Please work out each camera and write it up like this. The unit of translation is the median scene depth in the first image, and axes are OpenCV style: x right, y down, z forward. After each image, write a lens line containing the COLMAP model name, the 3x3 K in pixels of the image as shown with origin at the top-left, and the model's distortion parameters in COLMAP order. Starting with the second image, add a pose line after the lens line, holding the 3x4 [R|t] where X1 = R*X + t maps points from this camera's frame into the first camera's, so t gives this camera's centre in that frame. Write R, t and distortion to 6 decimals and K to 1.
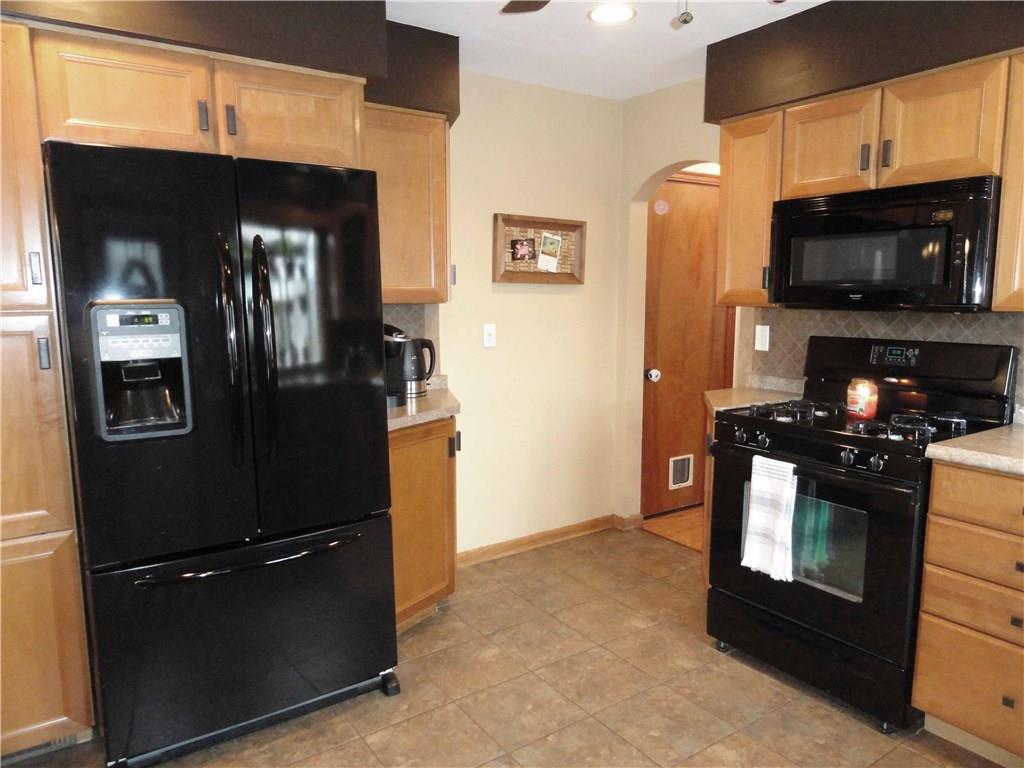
lens RADIAL K [[718.2, 0, 514.8], [0, 718.2, 390.0], [0, 0, 1]] dist [0.000518, 0.013237]
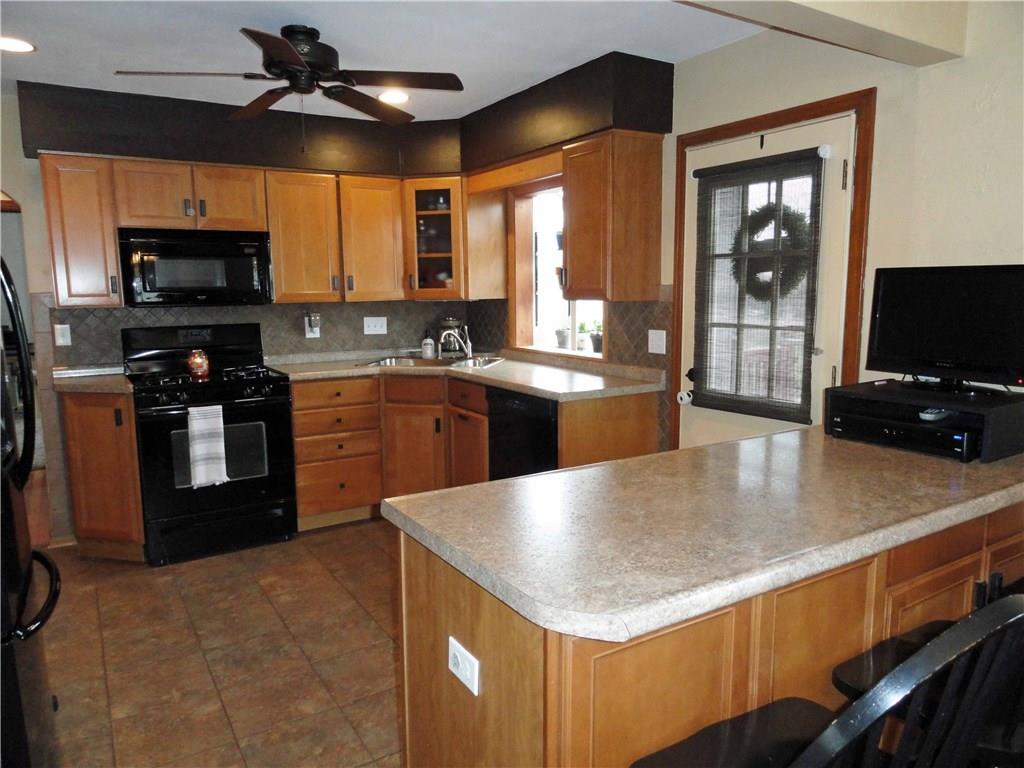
lens RADIAL K [[718.2, 0, 517.4], [0, 718.2, 390.3], [0, 0, 1]] dist [0.000518, 0.013237]
pose [[0.030291, -0.138500, 0.989899, -1.093867], [0.149177, 0.979888, 0.132534, -0.036726], [-0.988346, 0.143656, 0.050343, 0.275981]]
